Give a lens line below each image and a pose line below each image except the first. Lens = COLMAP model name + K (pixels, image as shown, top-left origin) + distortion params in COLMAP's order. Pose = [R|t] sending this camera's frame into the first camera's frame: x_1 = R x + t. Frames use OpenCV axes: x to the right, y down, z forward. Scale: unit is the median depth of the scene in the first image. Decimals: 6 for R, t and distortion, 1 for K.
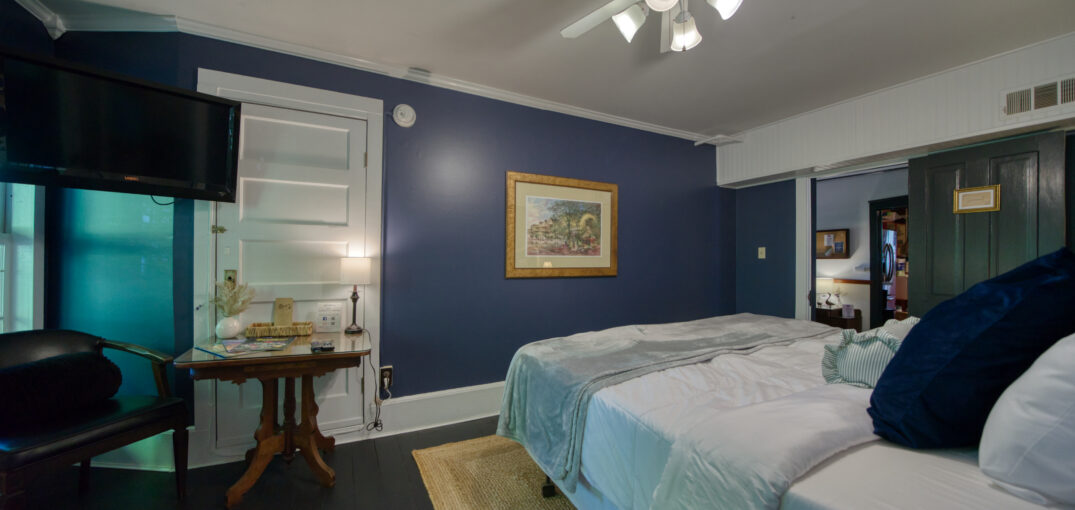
lens RADIAL K [[371.1, 0, 534.7], [0, 371.1, 255.6], [0, 0, 1]] dist [-0.021046, 0.000927]
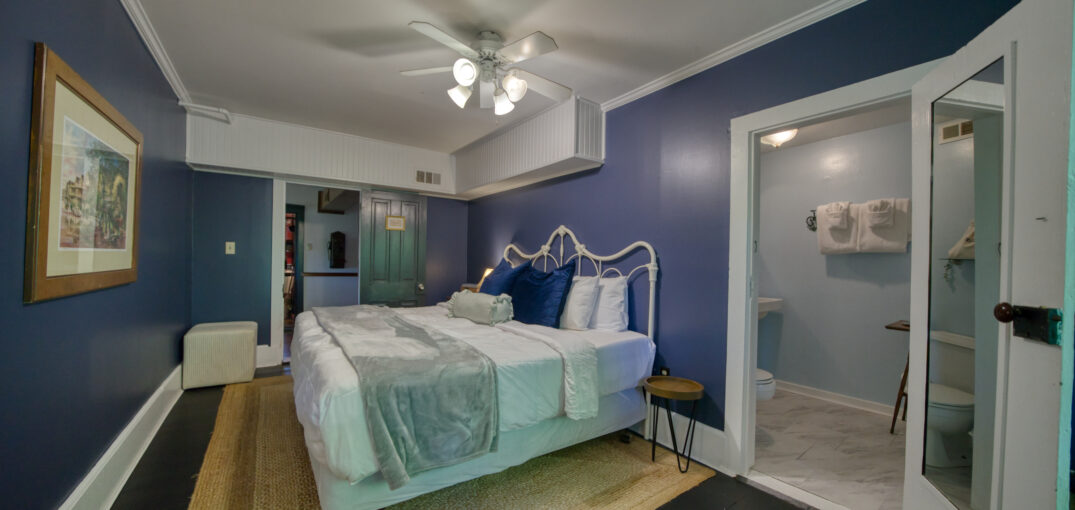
lens RADIAL K [[371.1, 0, 532.1], [0, 371.1, 257.4], [0, 0, 1]] dist [-0.021046, 0.000927]
pose [[-0.134679, -0.001540, 0.990888, -0.632265], [-0.029222, 0.999570, -0.002418, -0.005616], [-0.990458, -0.029281, -0.134666, 0.585891]]
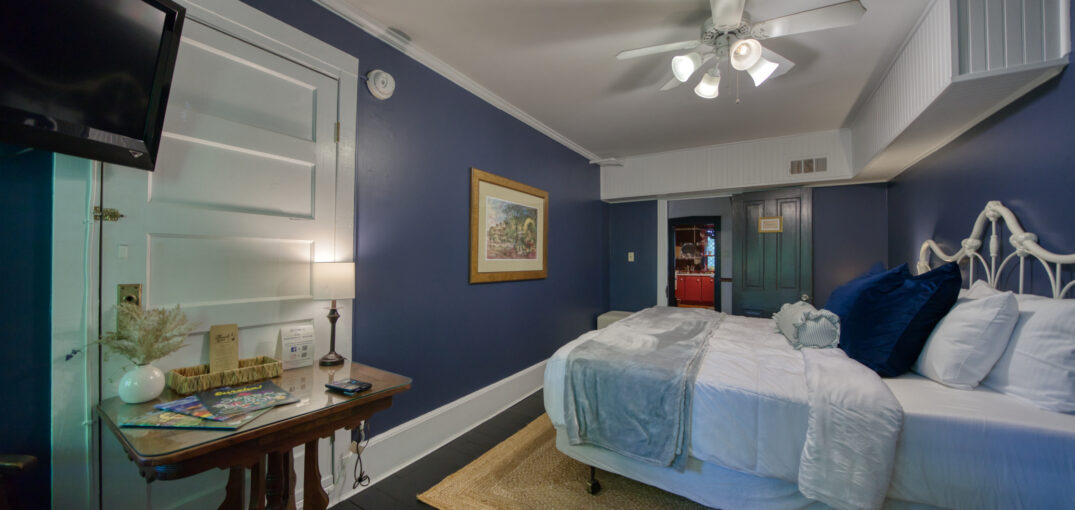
lens RADIAL K [[371.1, 0, 534.1], [0, 371.1, 256.3], [0, 0, 1]] dist [-0.021046, 0.000927]
pose [[0.860007, 0.007311, 0.510230, -0.478532], [-0.007754, 0.999969, -0.001259, -0.008670], [-0.510224, -0.002873, 0.860037, 0.144883]]
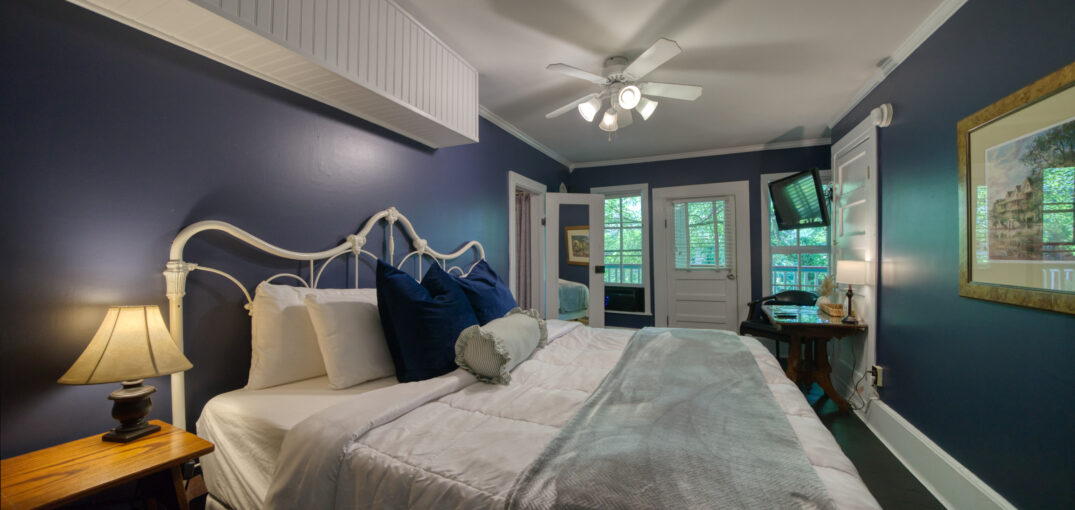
lens RADIAL K [[371.1, 0, 532.4], [0, 371.1, 256.7], [0, 0, 1]] dist [-0.021046, 0.000927]
pose [[-0.787120, -0.001114, -0.616799, 0.982988], [0.002974, 0.999980, -0.005601, -0.005231], [0.616792, -0.006243, -0.787101, 1.197338]]
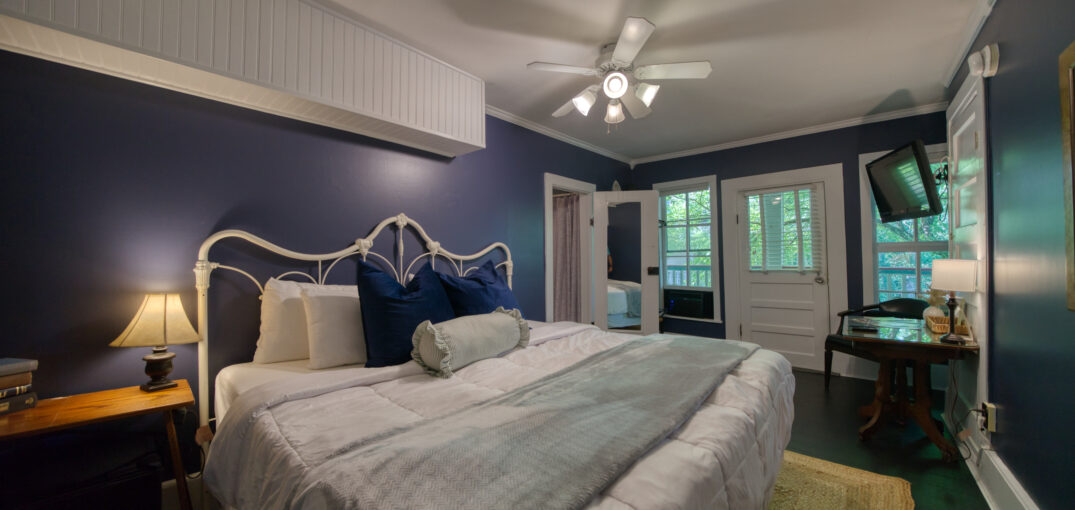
lens RADIAL K [[371.1, 0, 534.0], [0, 371.1, 256.4], [0, 0, 1]] dist [-0.021046, 0.000927]
pose [[-0.932716, 0.000749, -0.360611, 0.728117], [0.006164, 0.999885, -0.013867, 0.001252], [0.360559, -0.015156, -0.932613, 1.343116]]
